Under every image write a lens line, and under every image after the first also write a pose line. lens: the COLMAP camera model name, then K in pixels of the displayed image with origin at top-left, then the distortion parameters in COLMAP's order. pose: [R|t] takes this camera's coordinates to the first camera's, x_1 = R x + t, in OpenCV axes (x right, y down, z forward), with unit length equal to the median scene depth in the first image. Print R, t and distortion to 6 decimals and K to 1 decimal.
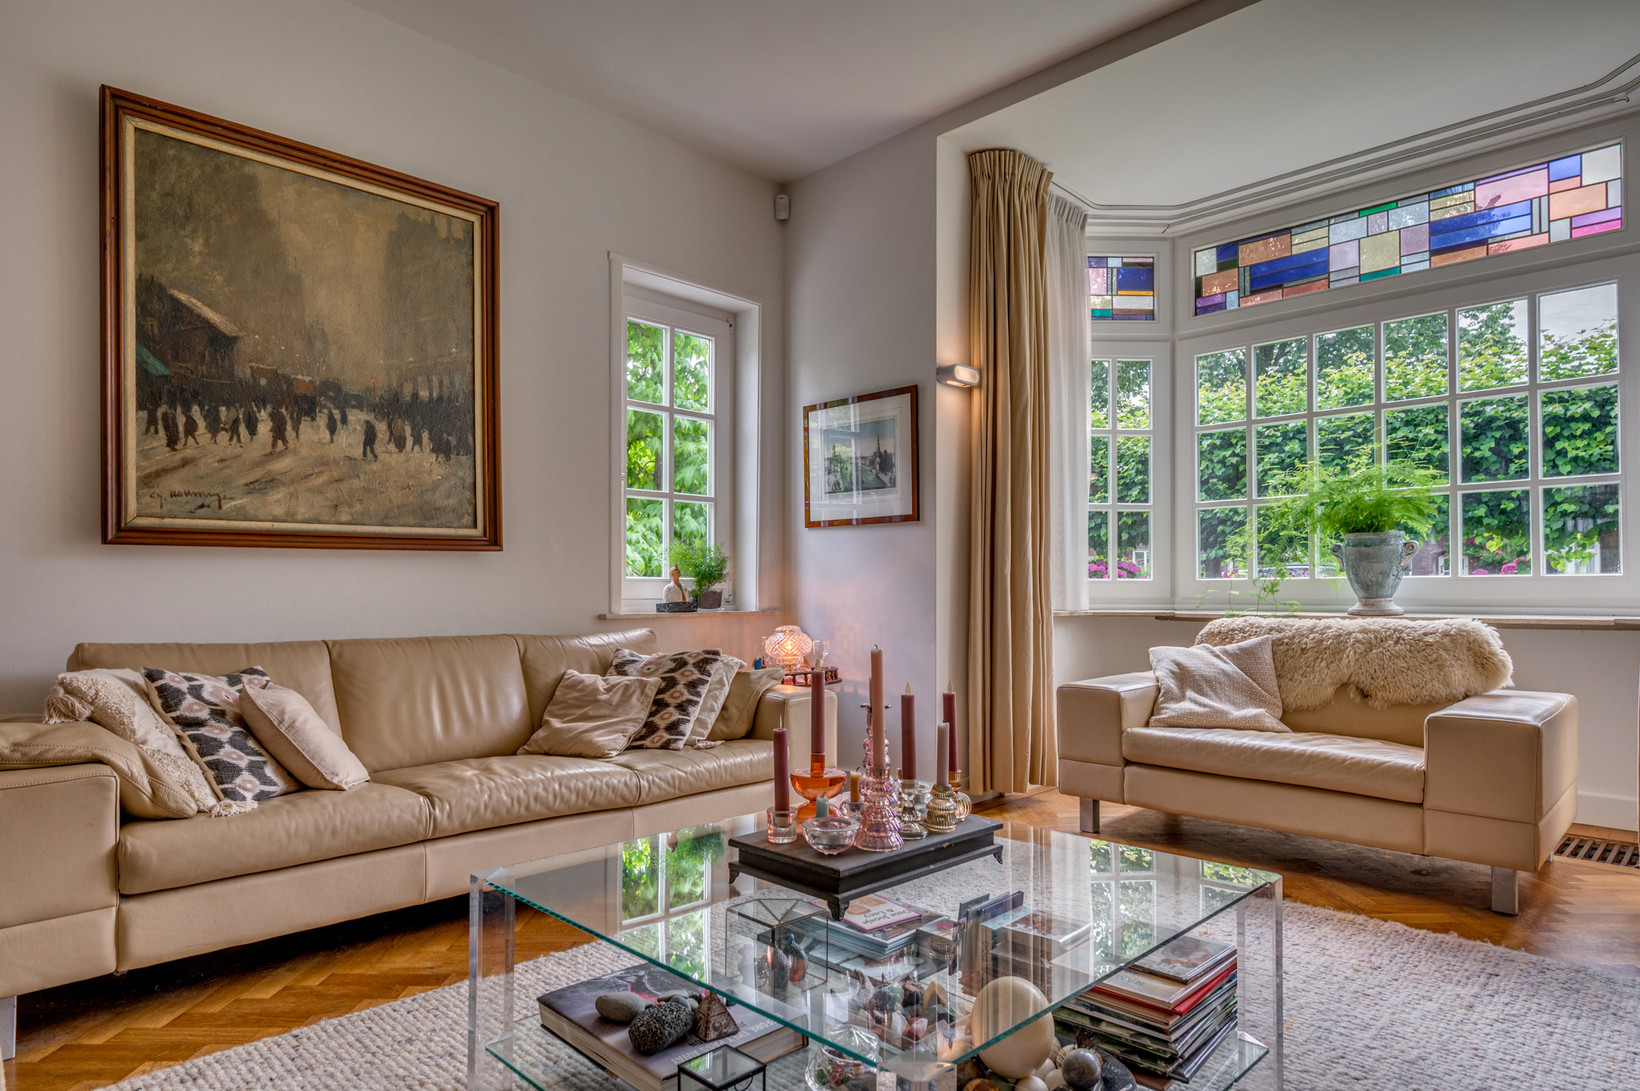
lens RADIAL K [[948.1, 0, 827.6], [0, 948.1, 575.3], [0, 0, 1]] dist [-0.002206, 0.000452]
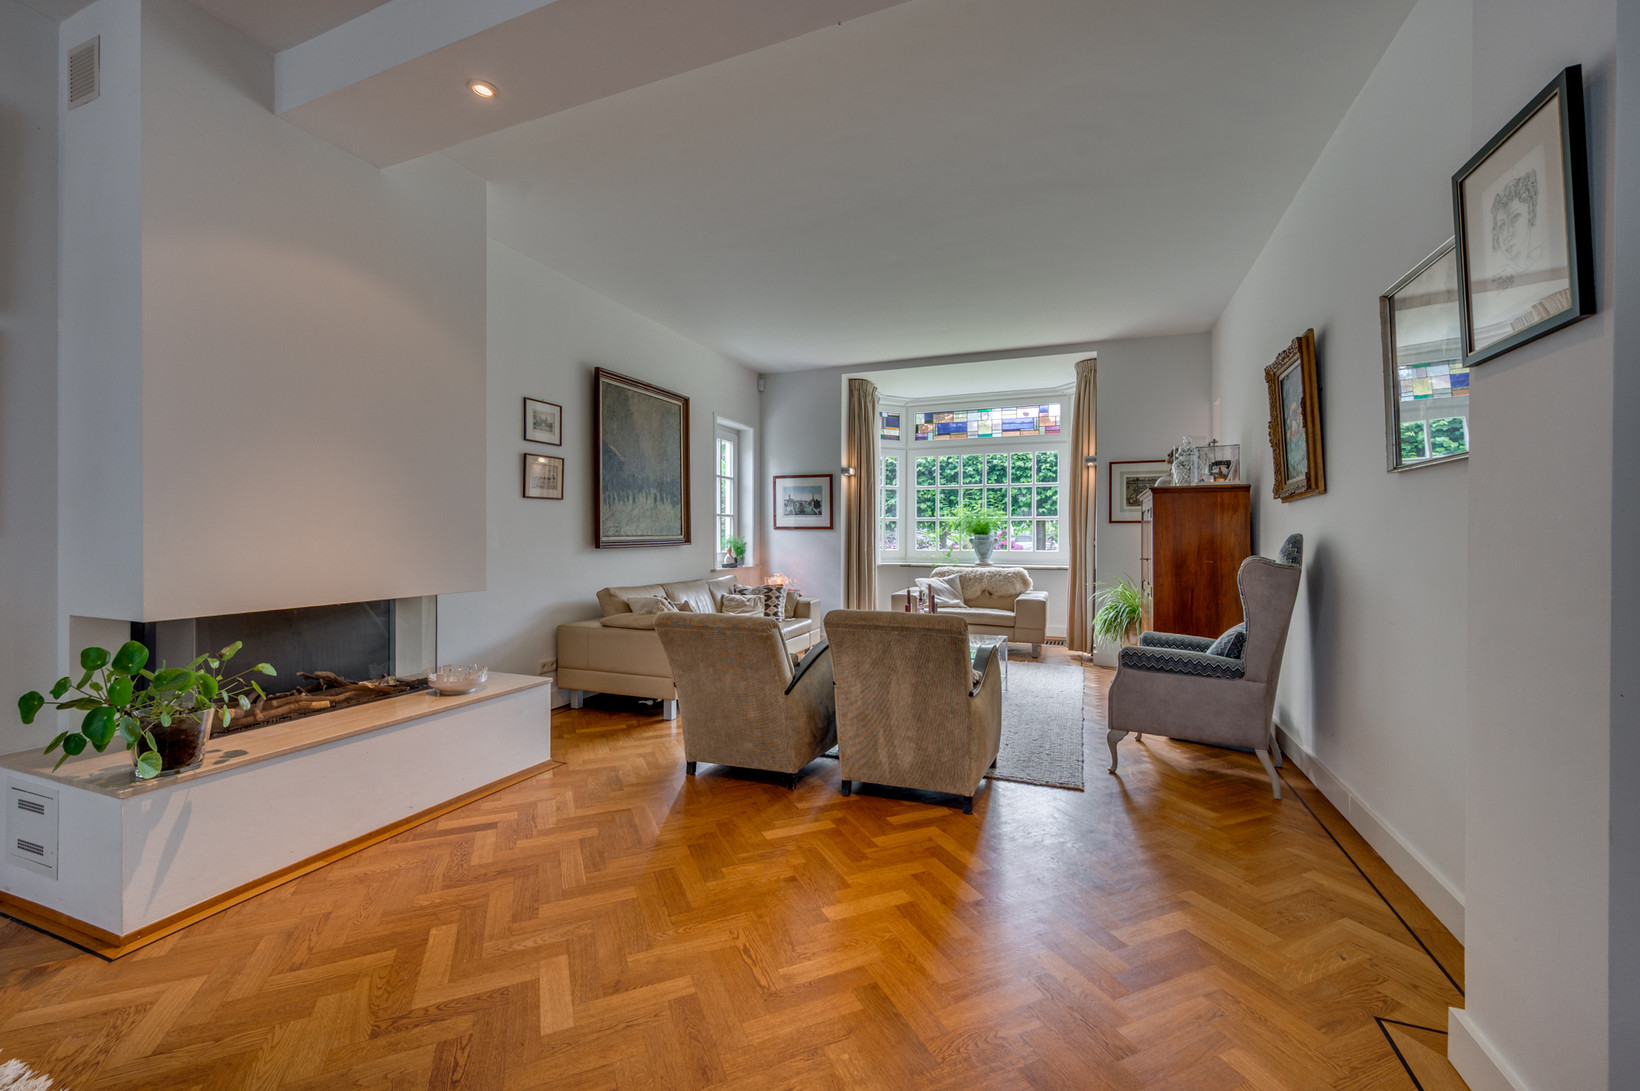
lens RADIAL K [[666.3, 0, 823.0], [0, 666.3, 540.0], [0, 0, 1]] dist [-0.000209, -0.000007]
pose [[0.920470, 0.000861, 0.390812, -0.692816], [-0.010295, 0.999704, 0.022045, -0.077800], [-0.390677, -0.024315, 0.920207, -0.668906]]
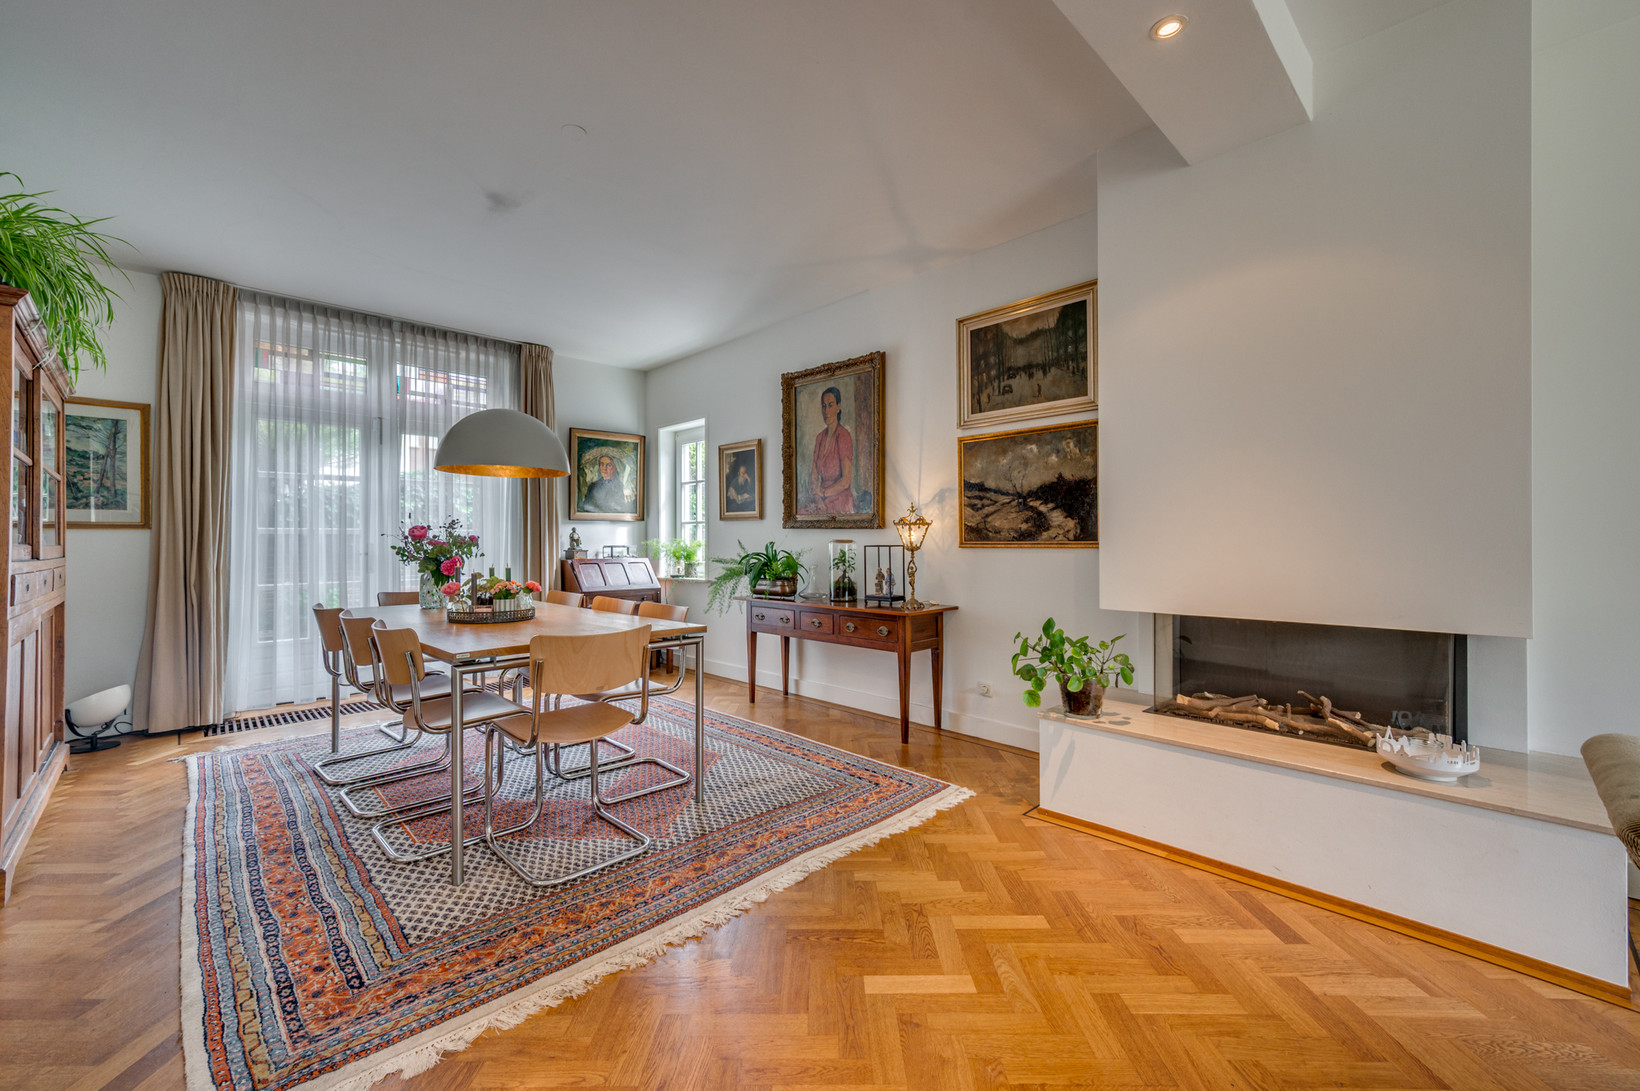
lens RADIAL K [[666.3, 0, 823.0], [0, 666.3, 540.0], [0, 0, 1]] dist [-0.000209, -0.000007]
pose [[-0.018081, -0.002087, -0.999834, -0.189685], [0.016637, 0.999859, -0.002388, -0.074633], [0.999698, -0.016677, -0.018044, -0.225612]]
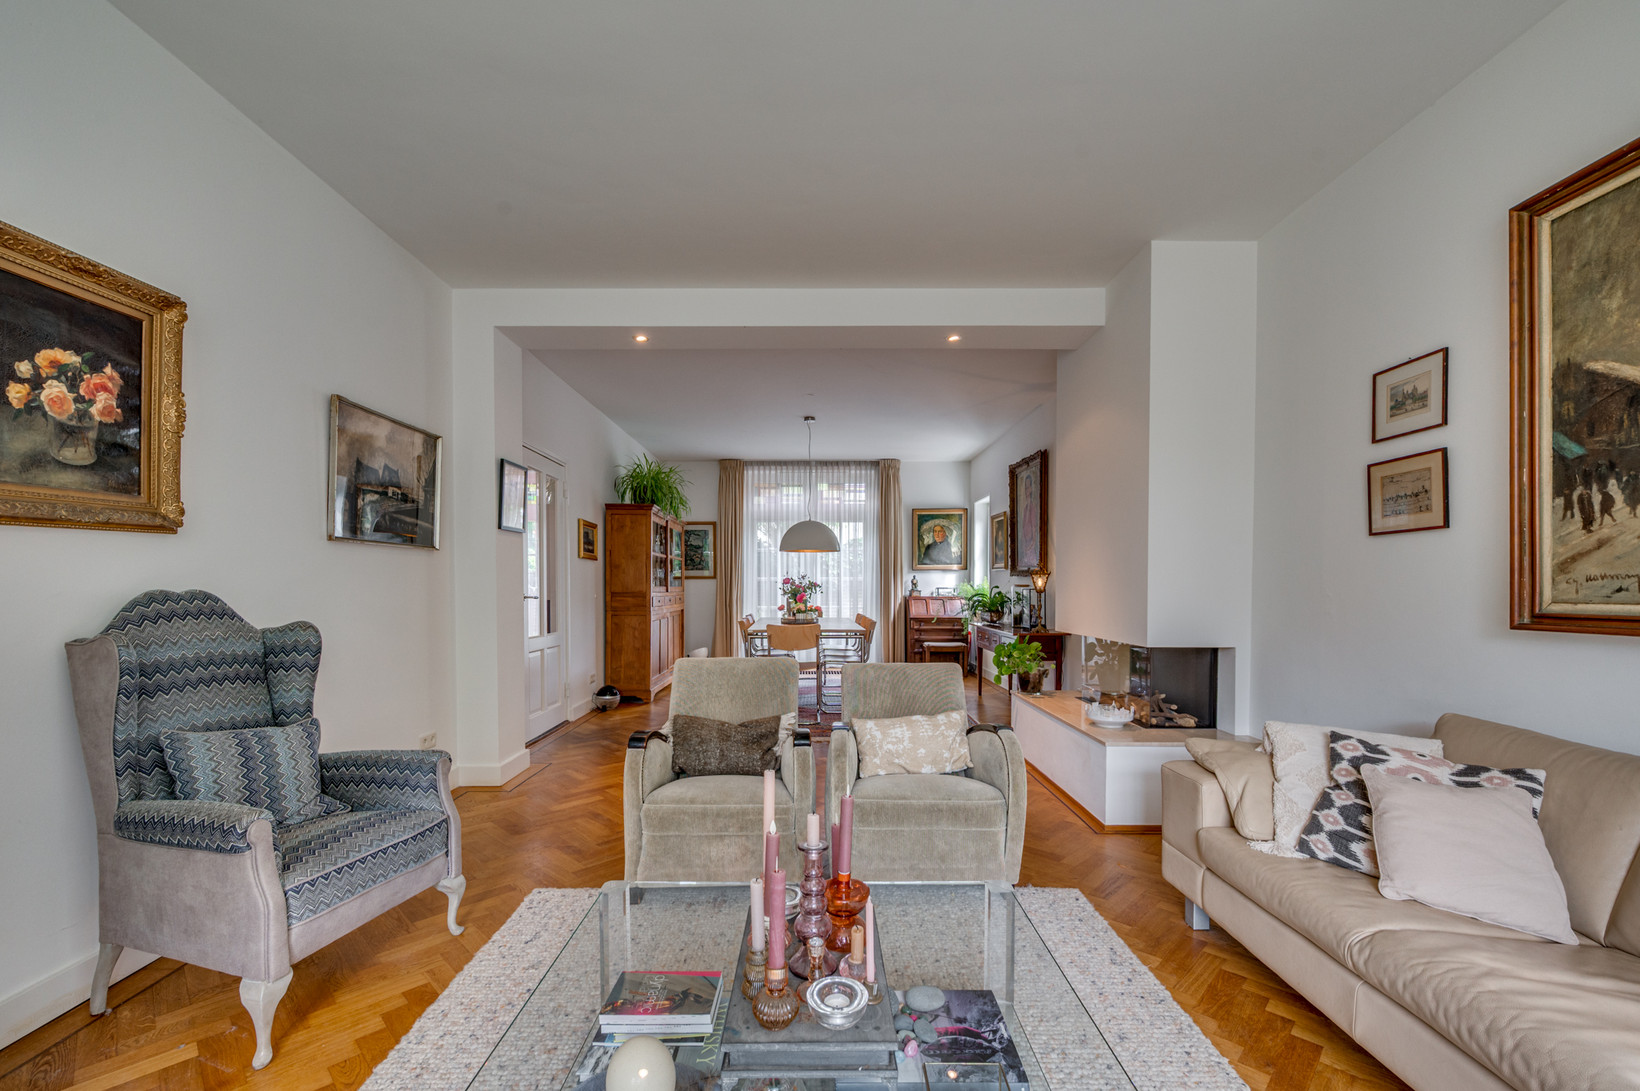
lens RADIAL K [[699.9, 0, 814.9], [0, 699.9, 582.4], [0, 0, 1]] dist [0.000804, 0.000188]
pose [[-0.711962, 0.000041, -0.702218, 0.286751], [0.011809, 0.999859, -0.011915, -0.066359], [0.702118, -0.016775, -0.711863, 0.768298]]
